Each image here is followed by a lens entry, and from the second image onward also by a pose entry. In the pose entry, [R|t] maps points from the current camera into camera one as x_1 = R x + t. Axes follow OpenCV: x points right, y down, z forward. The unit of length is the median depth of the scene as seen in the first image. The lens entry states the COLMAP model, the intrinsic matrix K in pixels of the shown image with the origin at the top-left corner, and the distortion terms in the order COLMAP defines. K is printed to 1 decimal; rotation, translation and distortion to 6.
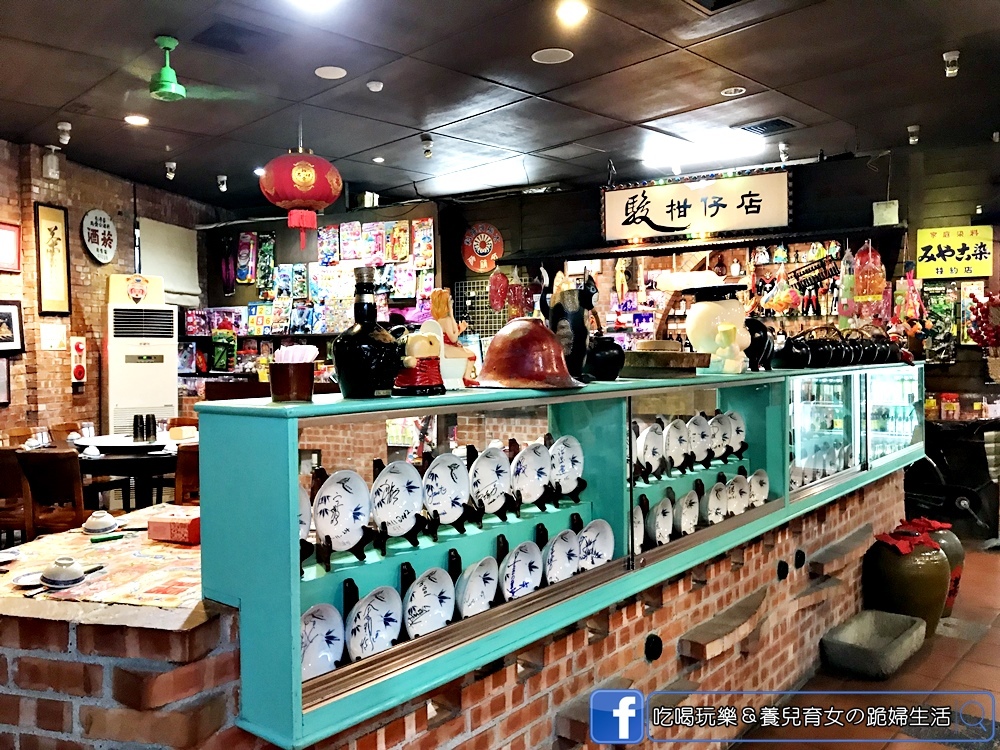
lens RADIAL K [[795.4, 0, 503.9], [0, 795.4, 380.6], [0, 0, 1]] dist [-0.000719, 0.024250]
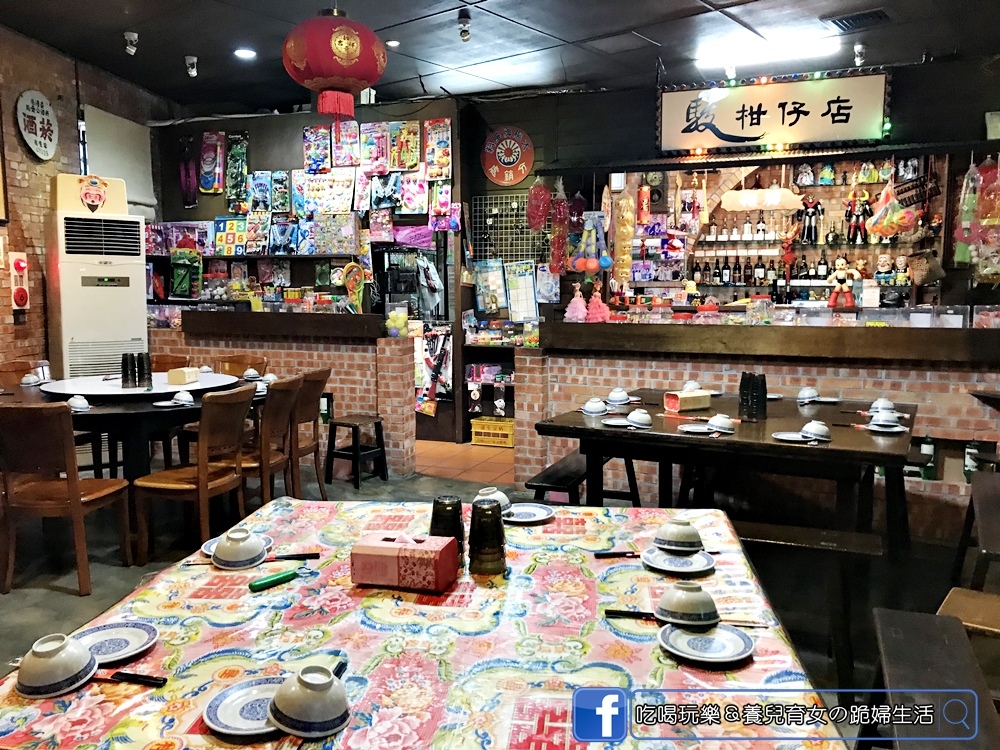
lens RADIAL K [[795.4, 0, 496.7], [0, 795.4, 370.5], [0, 0, 1]] dist [-0.000719, 0.024250]
pose [[0.994017, 0.001720, 0.109214, -0.133763], [-0.009865, 0.997203, 0.074085, -0.000833], [-0.108781, -0.074719, 0.991254, 0.137553]]
